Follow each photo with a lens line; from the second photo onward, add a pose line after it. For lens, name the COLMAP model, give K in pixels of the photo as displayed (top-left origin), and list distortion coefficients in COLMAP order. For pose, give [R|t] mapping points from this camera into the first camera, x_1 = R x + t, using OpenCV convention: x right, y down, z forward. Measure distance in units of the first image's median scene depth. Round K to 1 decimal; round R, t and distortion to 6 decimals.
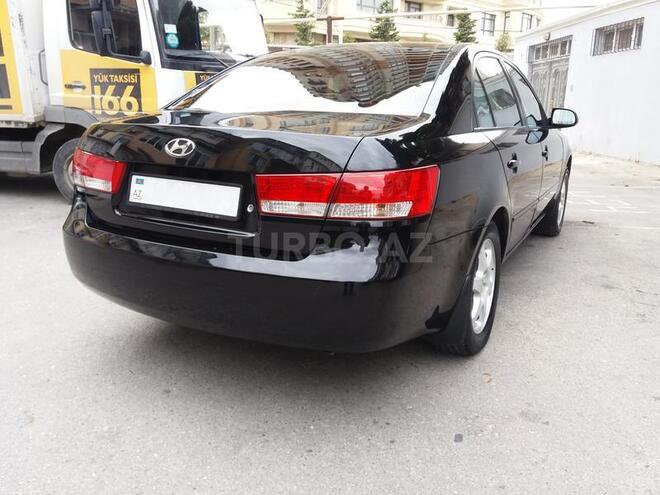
lens RADIAL K [[538.1, 0, 330.0], [0, 538.1, 247.5], [0, 0, 1]] dist [0.024642, -0.036451]
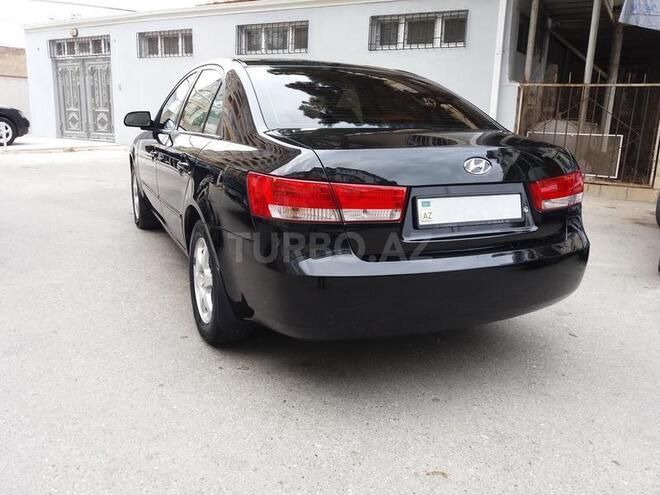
lens RADIAL K [[538.1, 0, 330.0], [0, 538.1, 247.5], [0, 0, 1]] dist [0.024642, -0.036451]
pose [[0.591238, -0.197711, 0.781888, -0.935610], [0.189878, 0.976358, 0.103305, -0.133814], [-0.783827, 0.087386, 0.614800, 0.387017]]
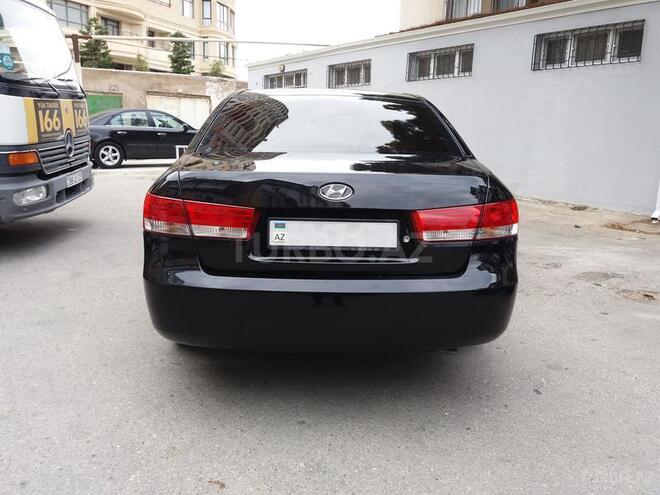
lens RADIAL K [[538.1, 0, 330.0], [0, 538.1, 247.5], [0, 0, 1]] dist [0.024642, -0.036451]
pose [[0.862414, -0.106989, 0.494768, -0.582679], [0.124227, 0.992252, -0.001970, -0.048708], [-0.490724, 0.063162, 0.869023, 0.033812]]
